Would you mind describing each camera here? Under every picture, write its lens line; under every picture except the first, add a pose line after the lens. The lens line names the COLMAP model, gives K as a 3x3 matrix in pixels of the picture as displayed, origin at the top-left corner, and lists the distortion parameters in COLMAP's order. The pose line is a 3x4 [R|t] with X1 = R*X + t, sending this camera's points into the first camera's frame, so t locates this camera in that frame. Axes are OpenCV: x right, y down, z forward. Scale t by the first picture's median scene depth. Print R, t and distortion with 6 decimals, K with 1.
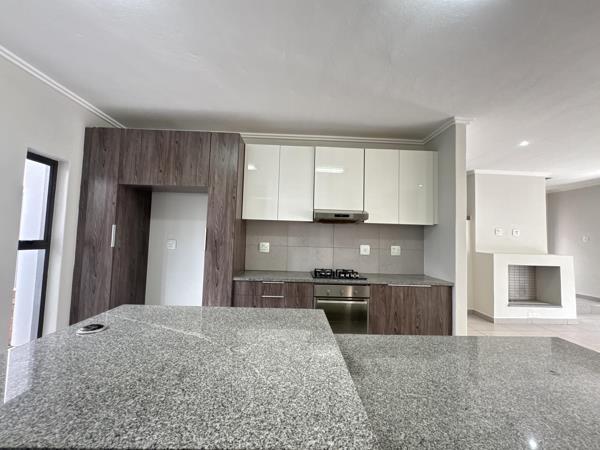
lens RADIAL K [[241.1, 0, 298.5], [0, 241.1, 224.7], [0, 0, 1]] dist [-0.003897, -0.000111]
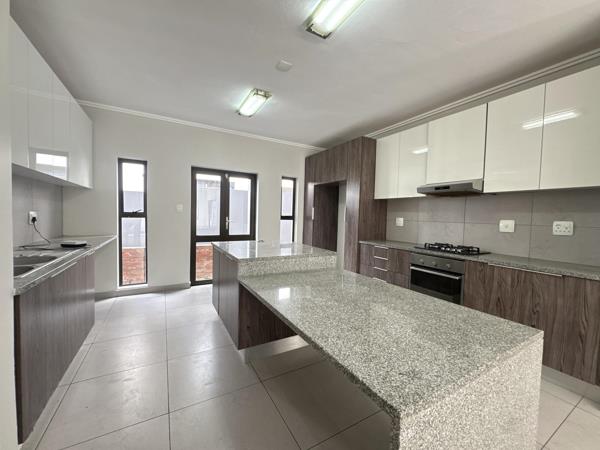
lens RADIAL K [[241.1, 0, 298.5], [0, 241.1, 224.7], [0, 0, 1]] dist [-0.003897, -0.000111]
pose [[0.477980, 0.018719, -0.878171, 0.734788], [0.033471, 0.998659, 0.039506, 0.051136], [0.877733, -0.048277, 0.476712, 0.012423]]
